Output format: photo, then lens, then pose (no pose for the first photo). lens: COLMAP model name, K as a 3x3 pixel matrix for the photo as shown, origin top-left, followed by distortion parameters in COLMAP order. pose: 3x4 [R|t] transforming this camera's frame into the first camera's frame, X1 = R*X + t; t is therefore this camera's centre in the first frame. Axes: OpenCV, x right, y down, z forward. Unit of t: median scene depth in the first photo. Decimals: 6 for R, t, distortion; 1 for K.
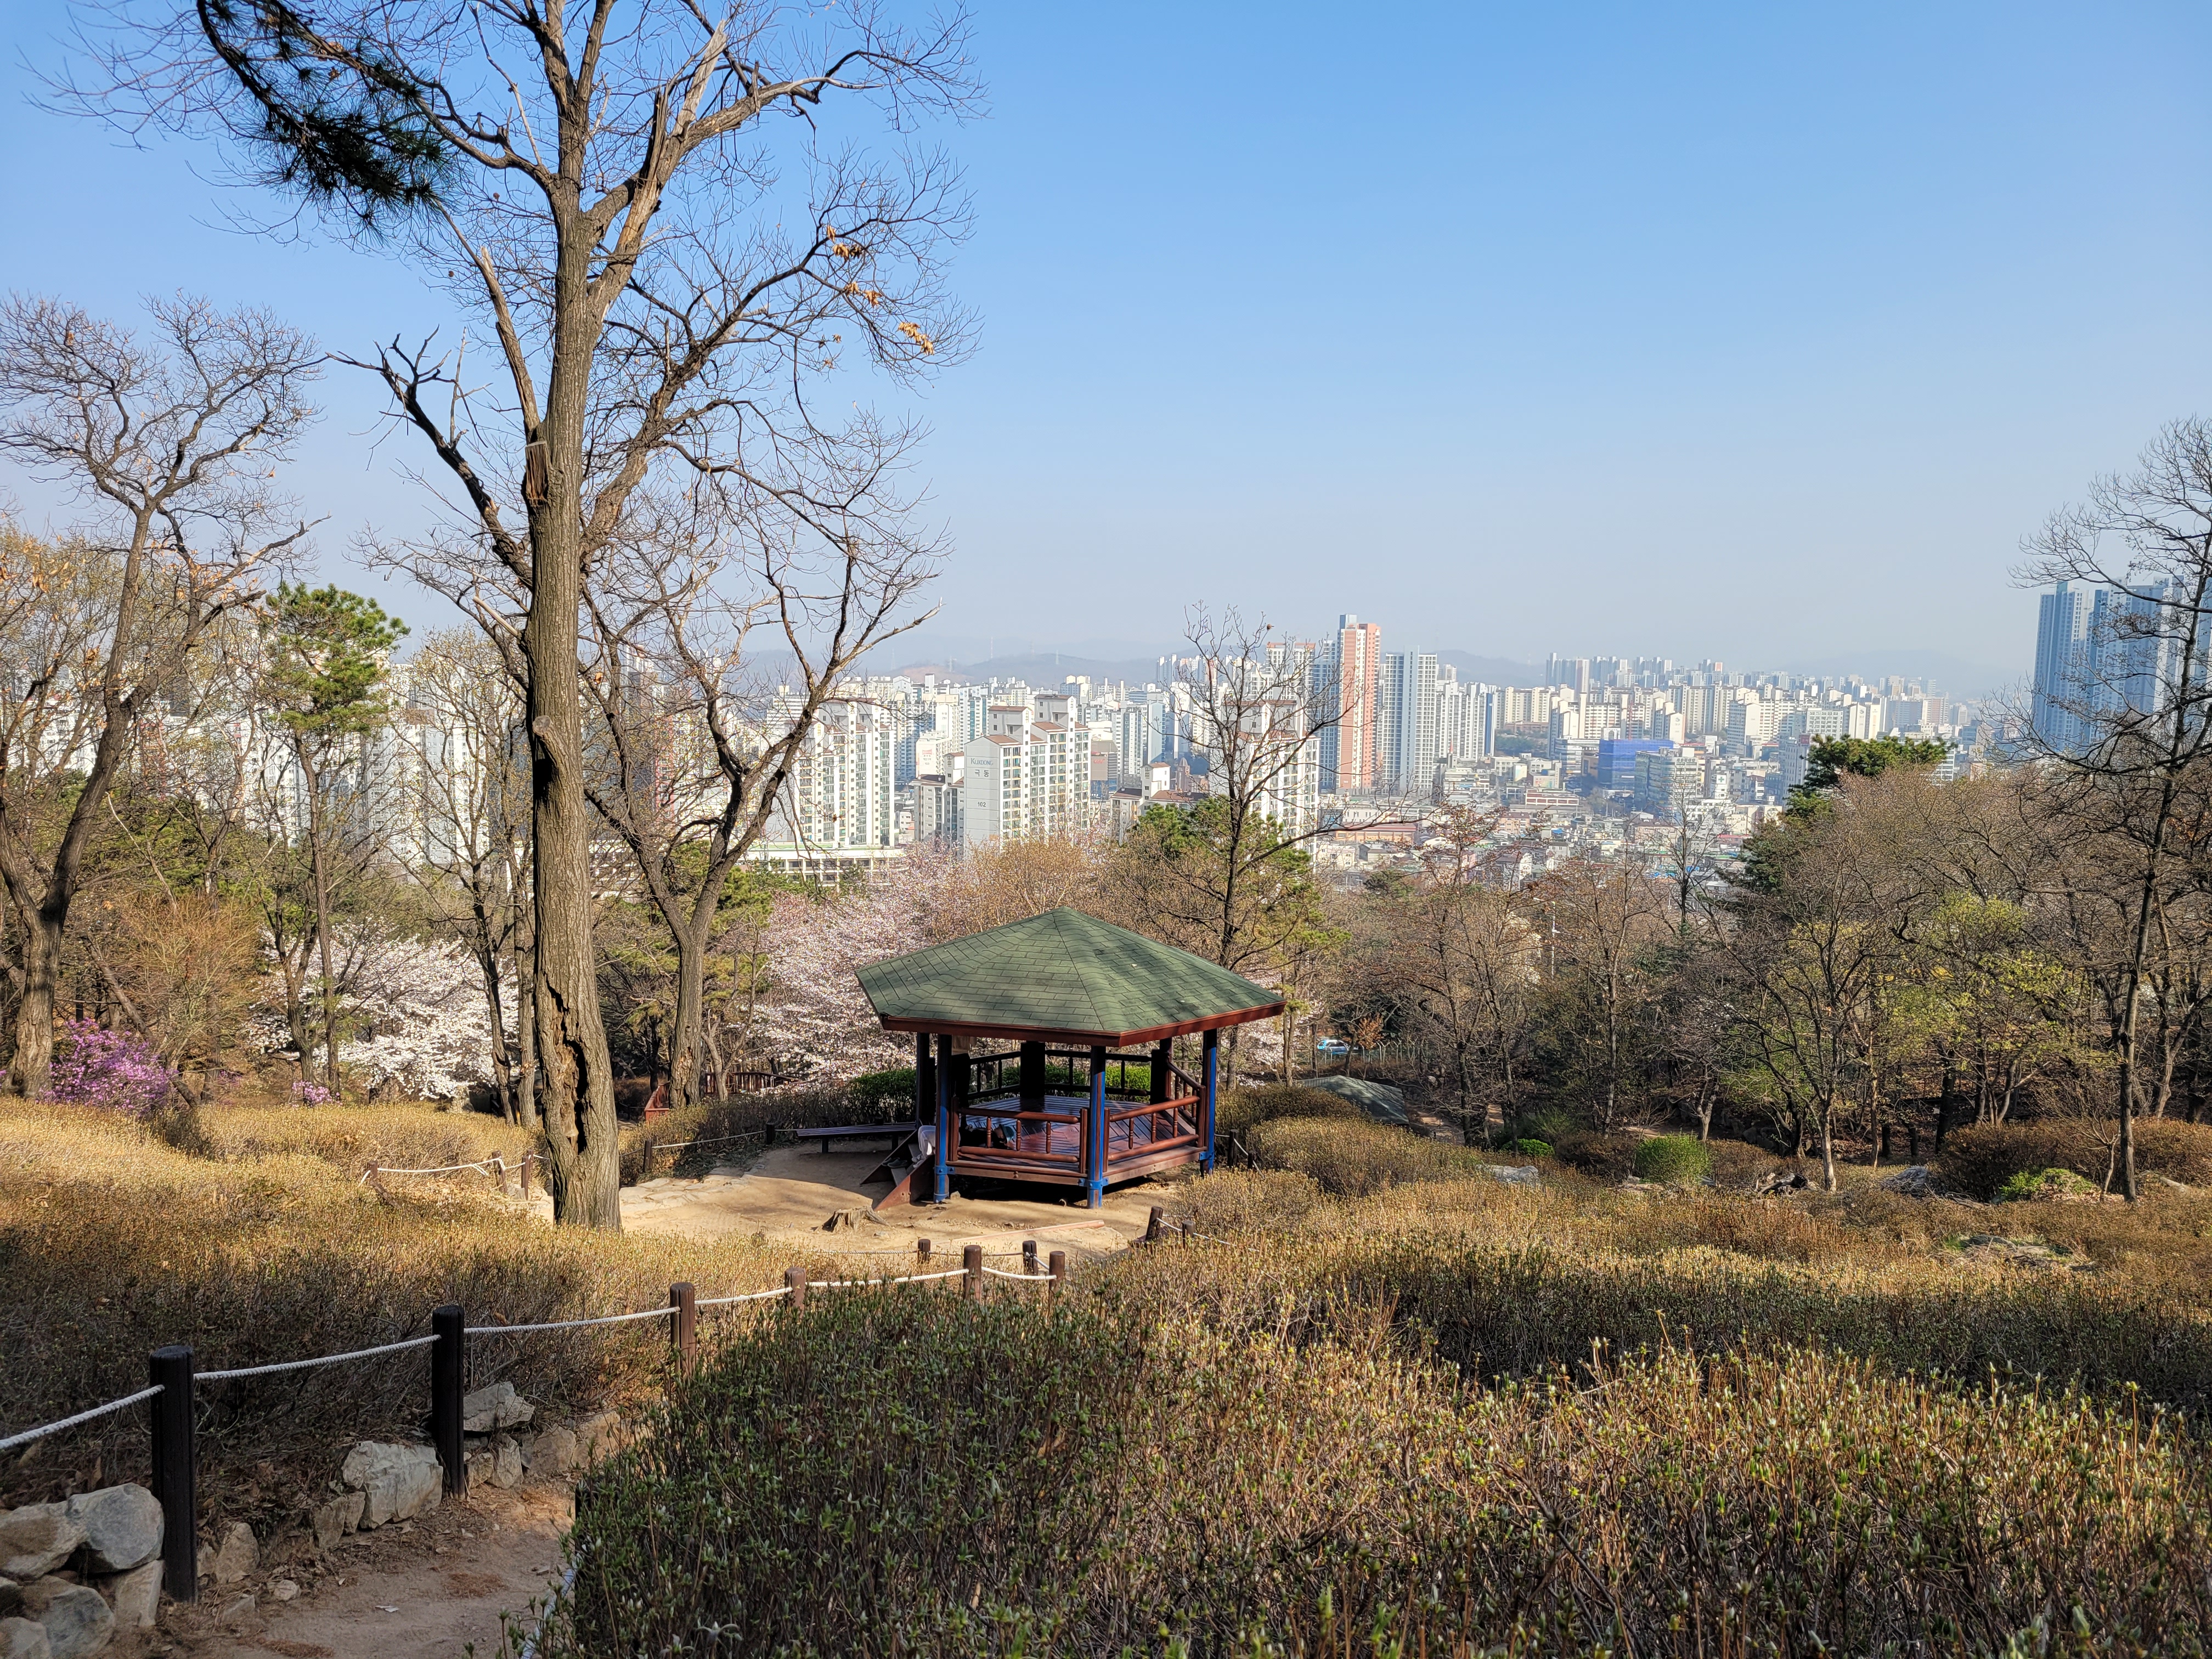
lens RADIAL K [[1670.5, 0, 1133.9], [0, 1670.5, 830.2], [0, 0, 1]] dist [0.063495, -0.040035]
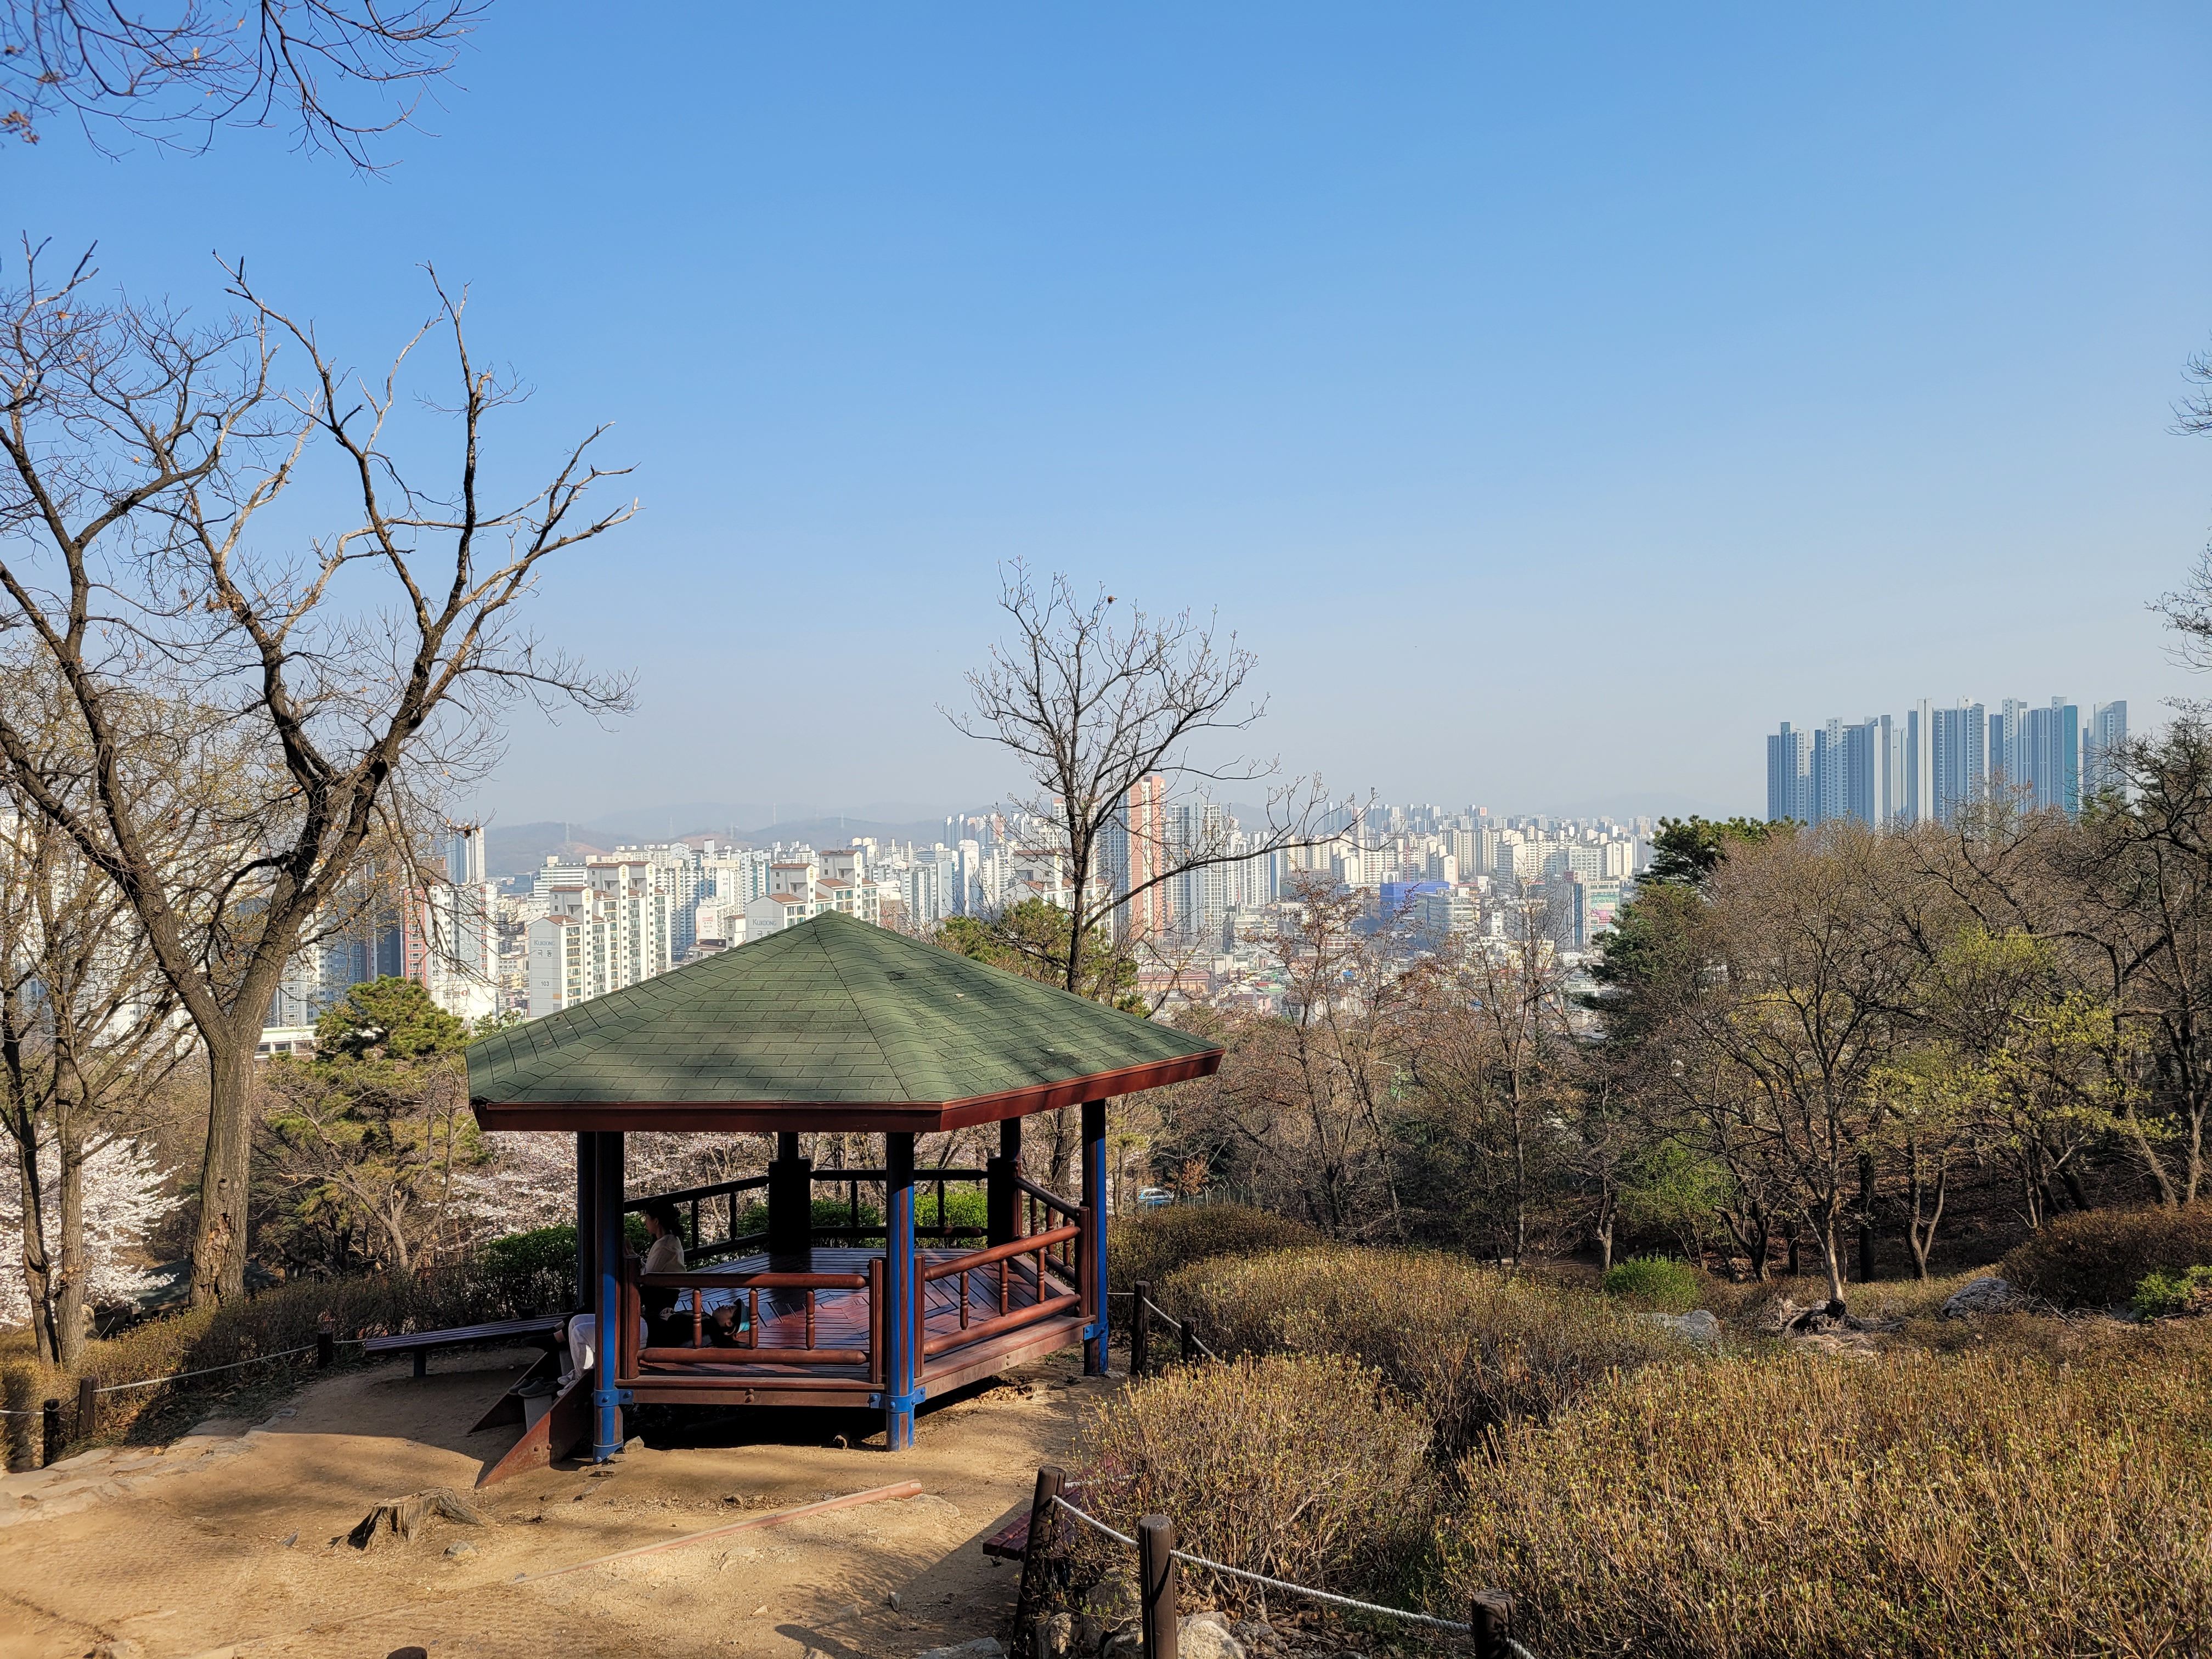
lens RADIAL K [[1670.5, 0, 1133.9], [0, 1670.5, 830.2], [0, 0, 1]] dist [0.063495, -0.040035]
pose [[0.991441, -0.033497, 0.126187, -0.009614], [0.045220, 0.994803, -0.091222, 0.071025], [-0.122475, 0.096147, 0.987803, 0.383062]]
